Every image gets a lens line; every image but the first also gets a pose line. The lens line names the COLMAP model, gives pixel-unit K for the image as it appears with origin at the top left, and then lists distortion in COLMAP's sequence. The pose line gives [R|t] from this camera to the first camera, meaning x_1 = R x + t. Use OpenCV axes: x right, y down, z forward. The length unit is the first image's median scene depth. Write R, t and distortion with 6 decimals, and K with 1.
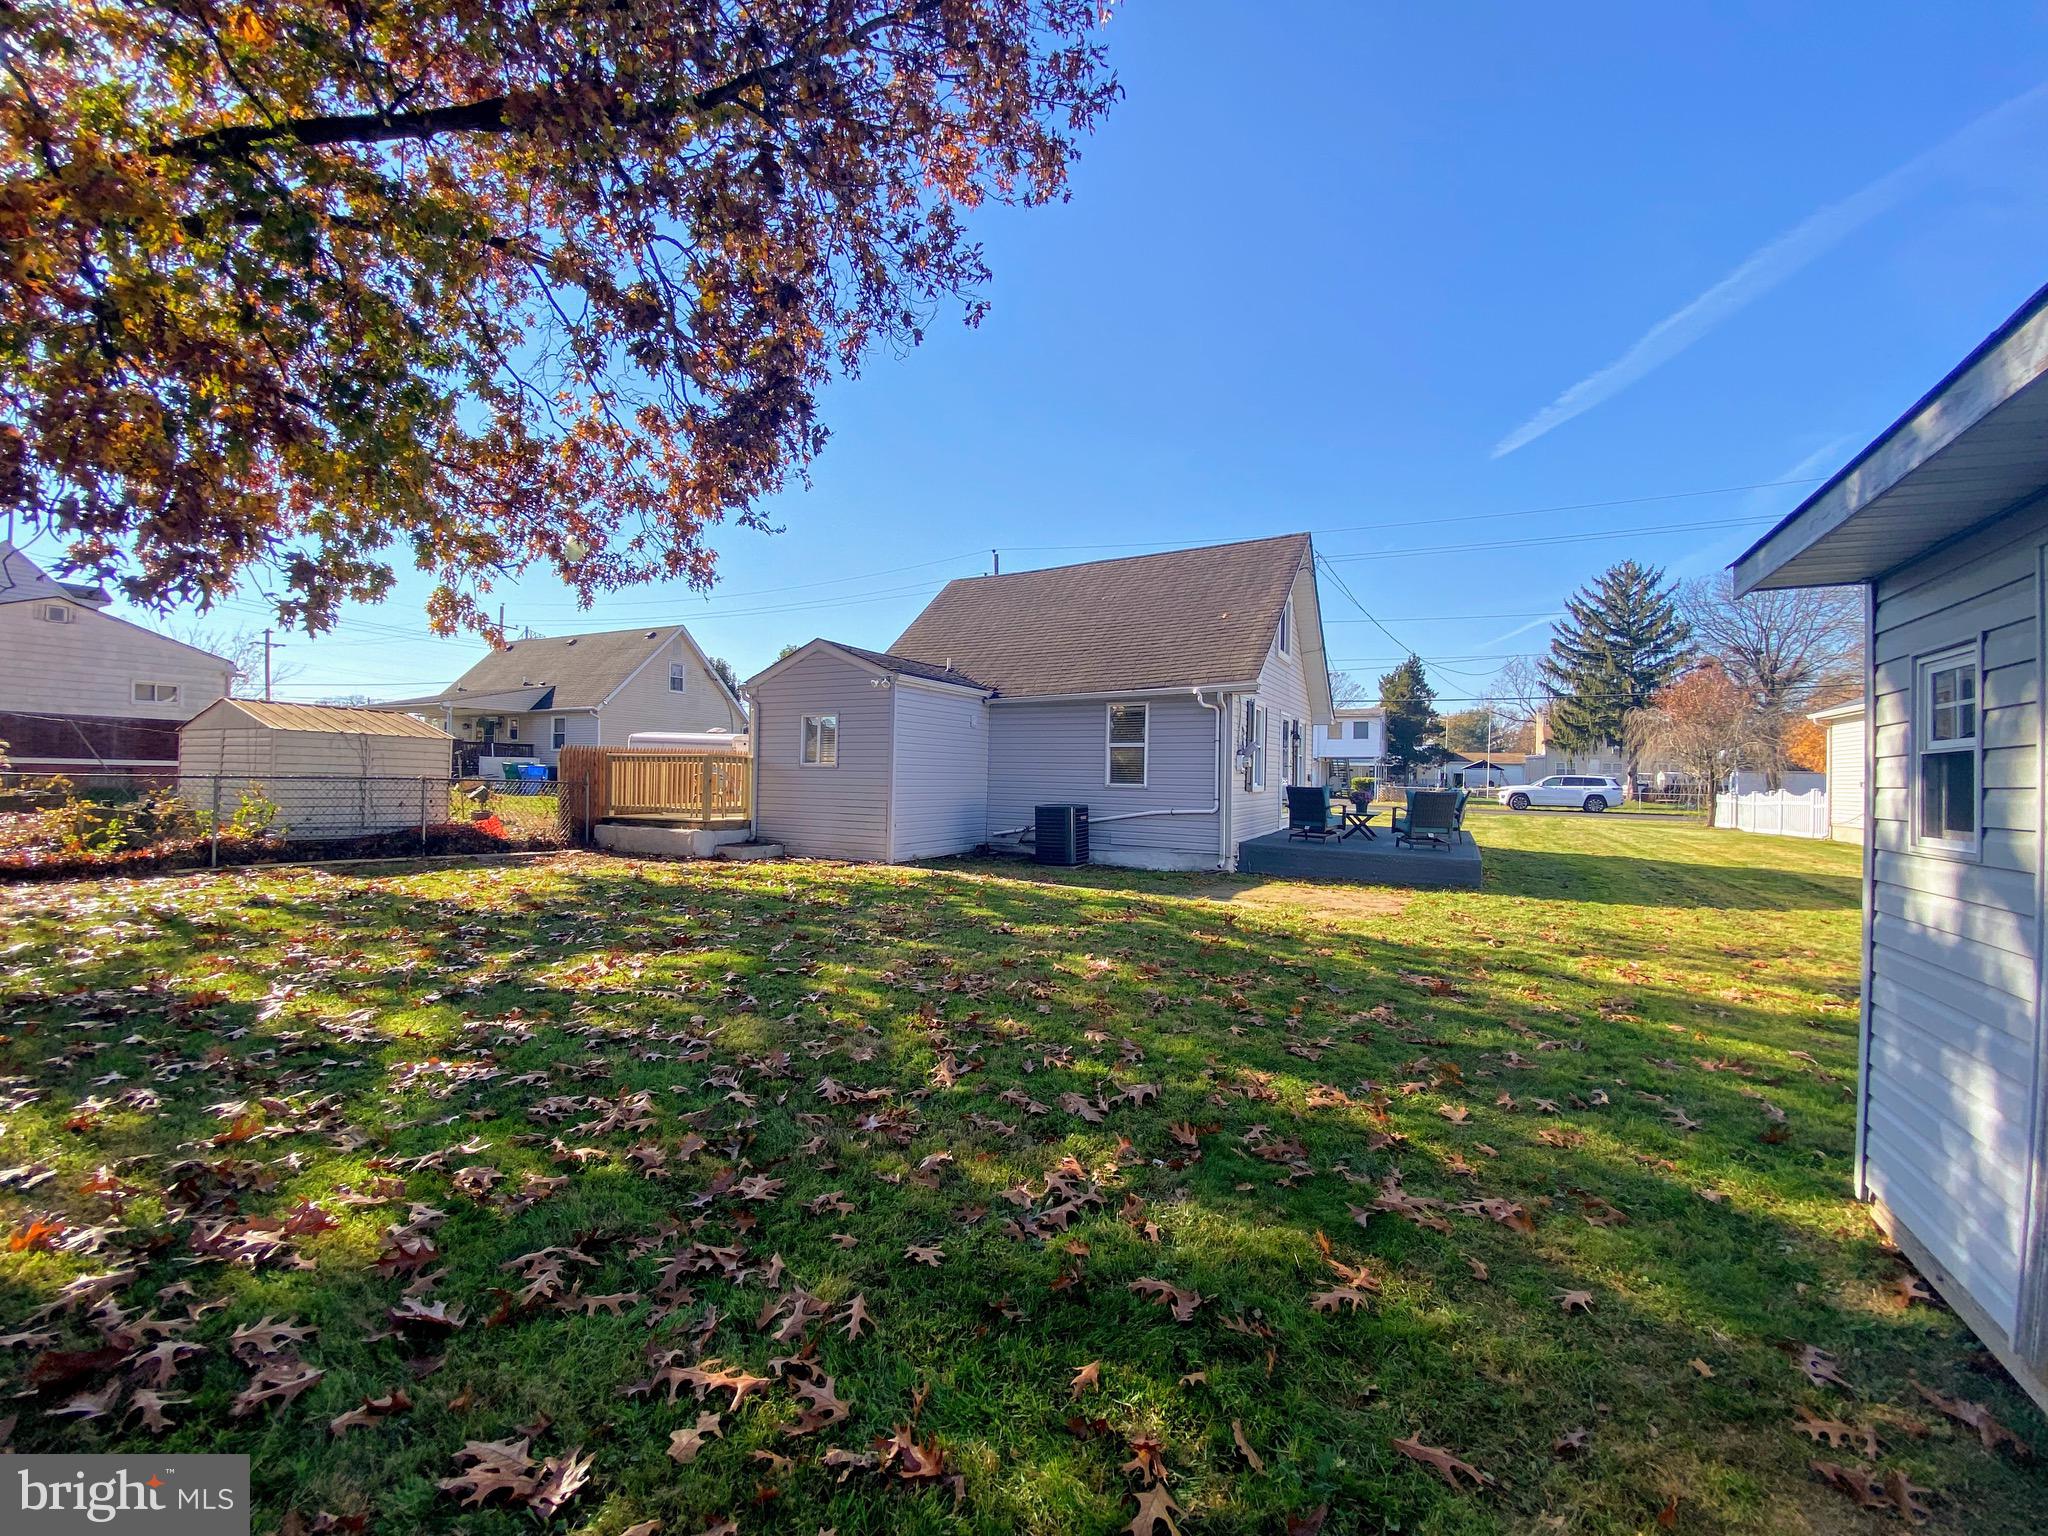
lens RADIAL K [[829.6, 0, 1032.0], [0, 829.6, 767.3], [0, 0, 1]] dist [0.037869, -0.020473]
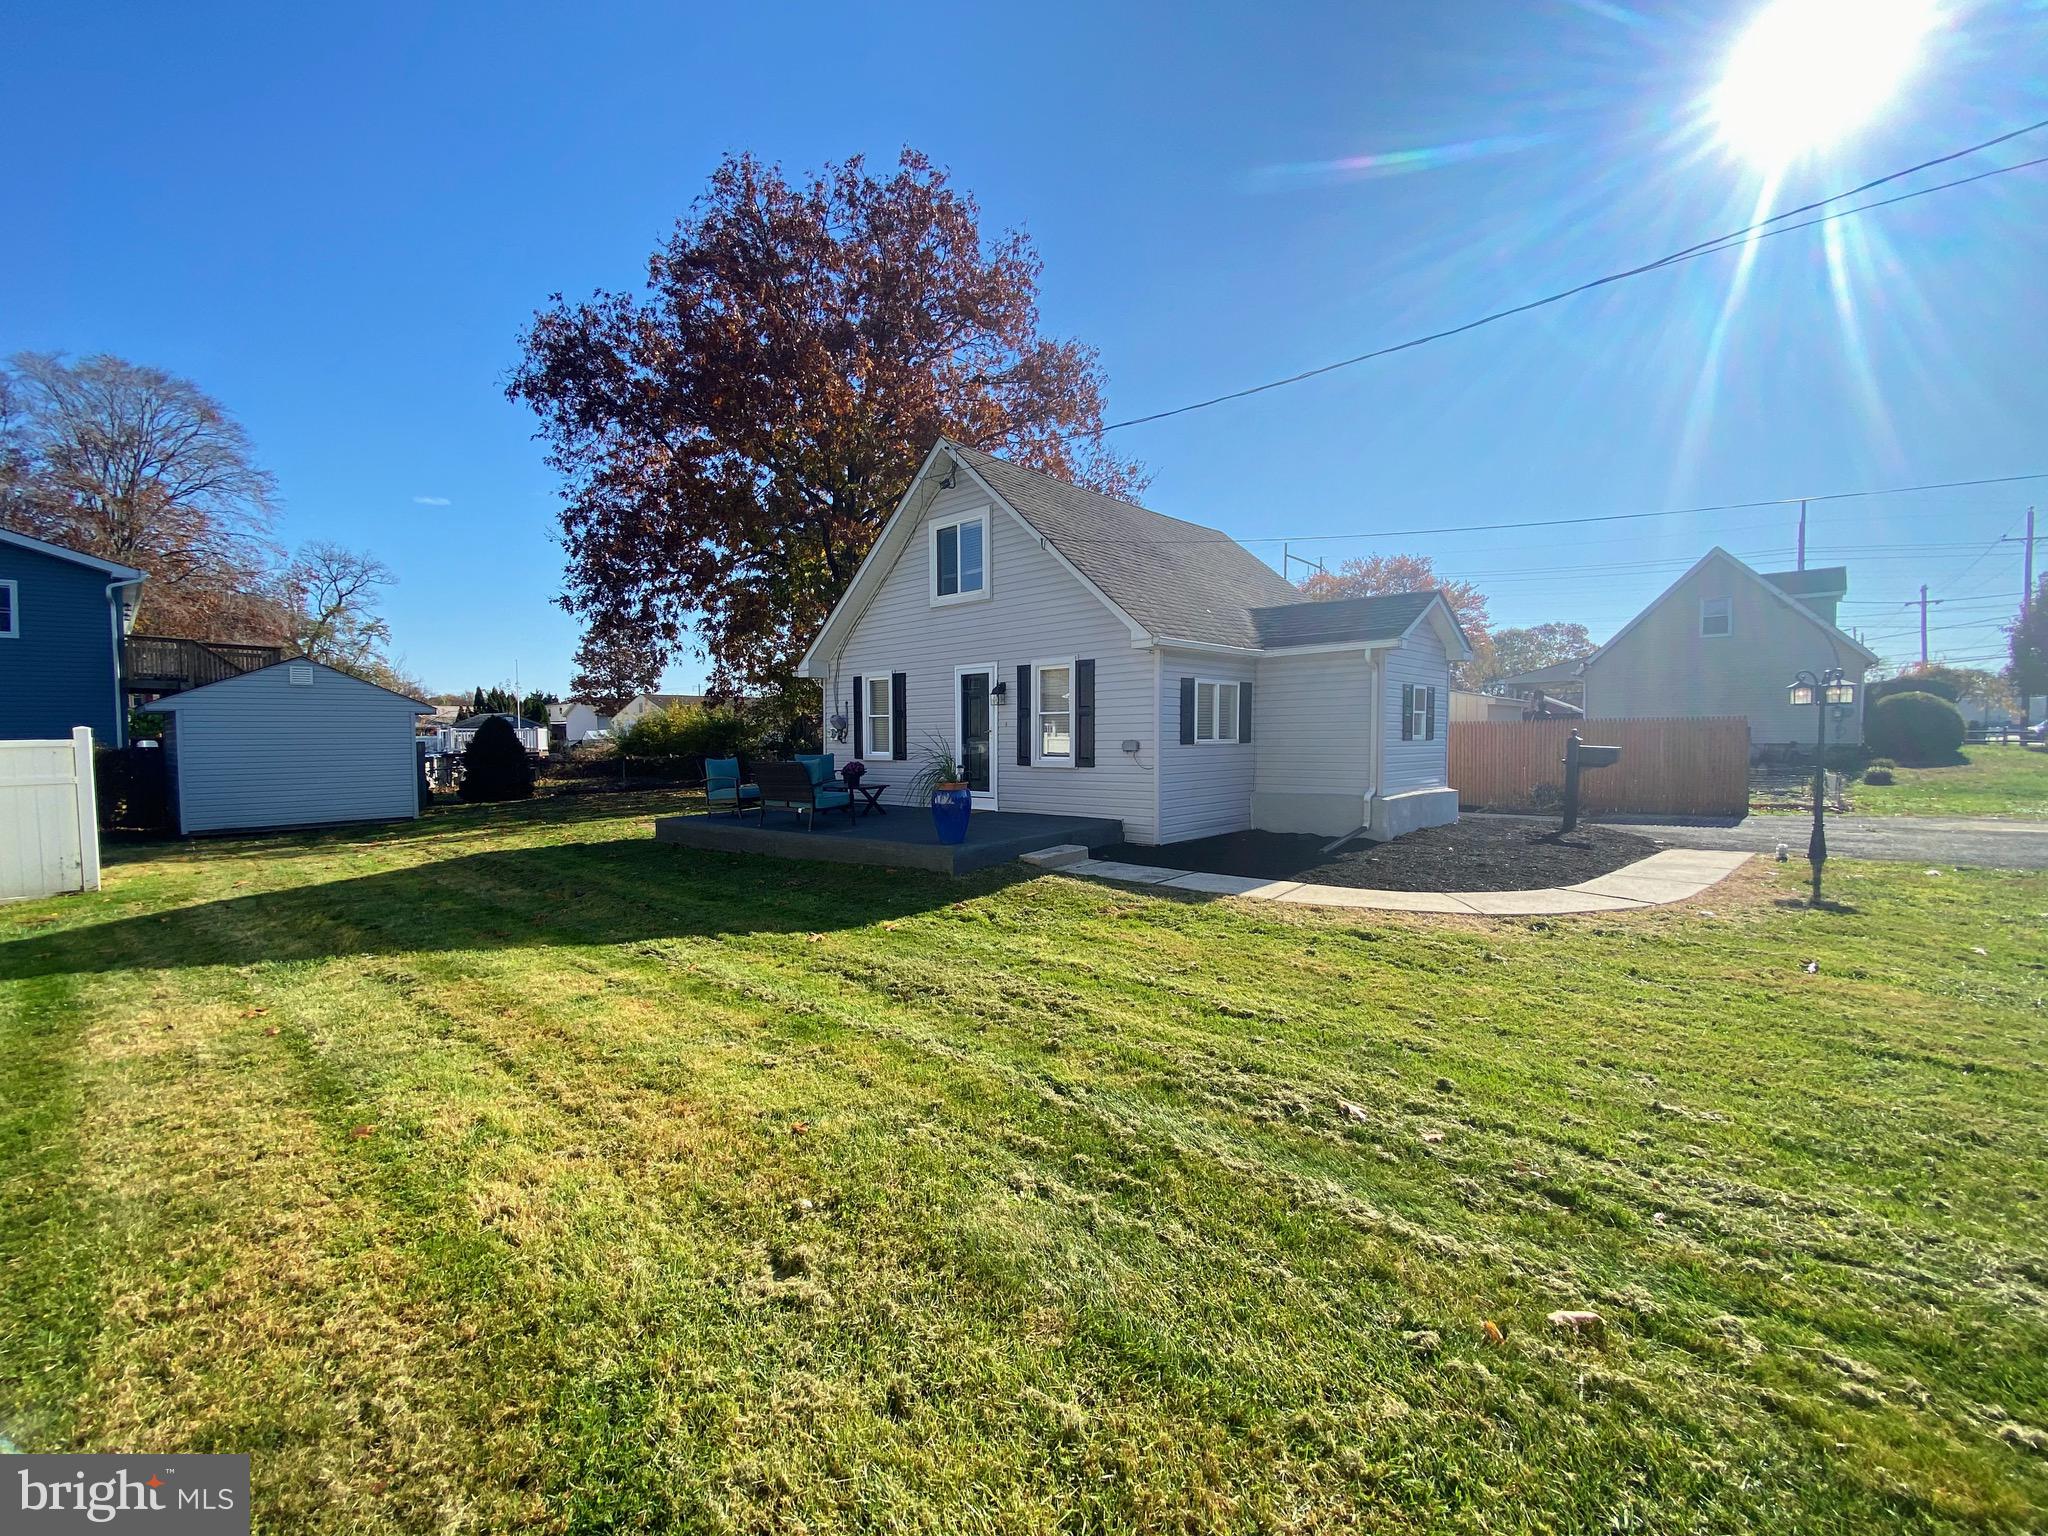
lens RADIAL K [[831.9, 0, 1024.0], [0, 831.9, 768.0], [0, 0, 1]] dist [0.026637, -0.020674]
pose [[-0.231080, 0.023733, -0.972645, 1.063228], [0.012951, 0.999689, 0.021316, 0.016153], [0.972848, -0.007671, -0.231316, 1.228710]]
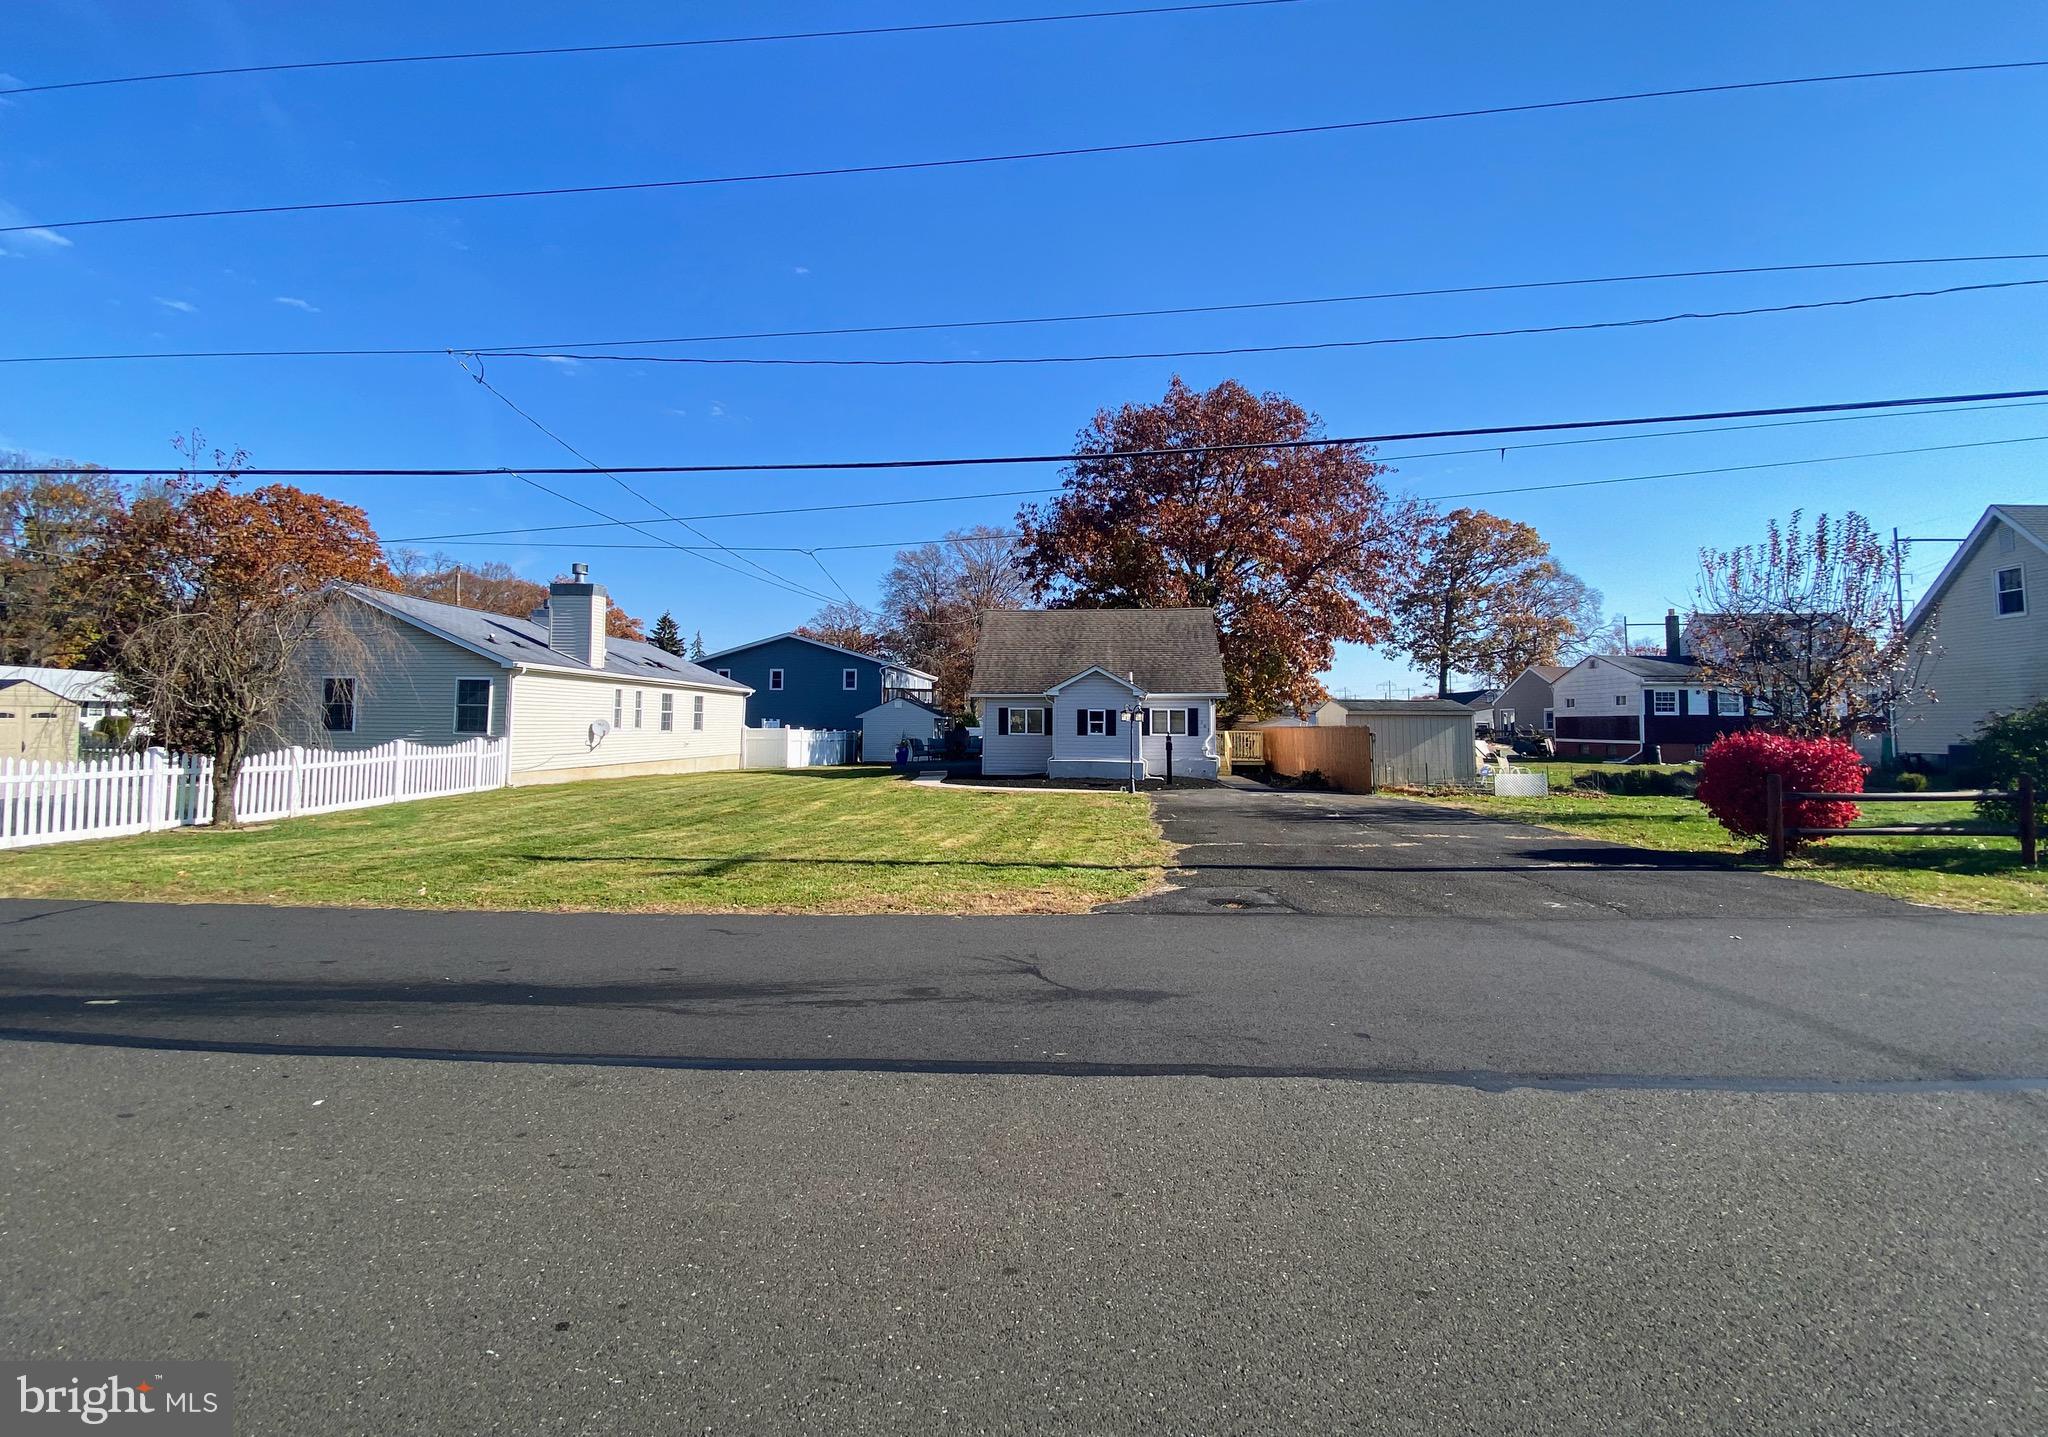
lens RADIAL K [[881.2, 0, 1022.8], [0, 881.2, 663.4], [0, 0, 1]] dist [0.056183, -0.000079]
pose [[-0.908228, -0.050779, -0.415384, 1.070253], [-0.014662, 0.995863, -0.089681, 0.028263], [0.418219, -0.075361, -0.905215, 2.809028]]
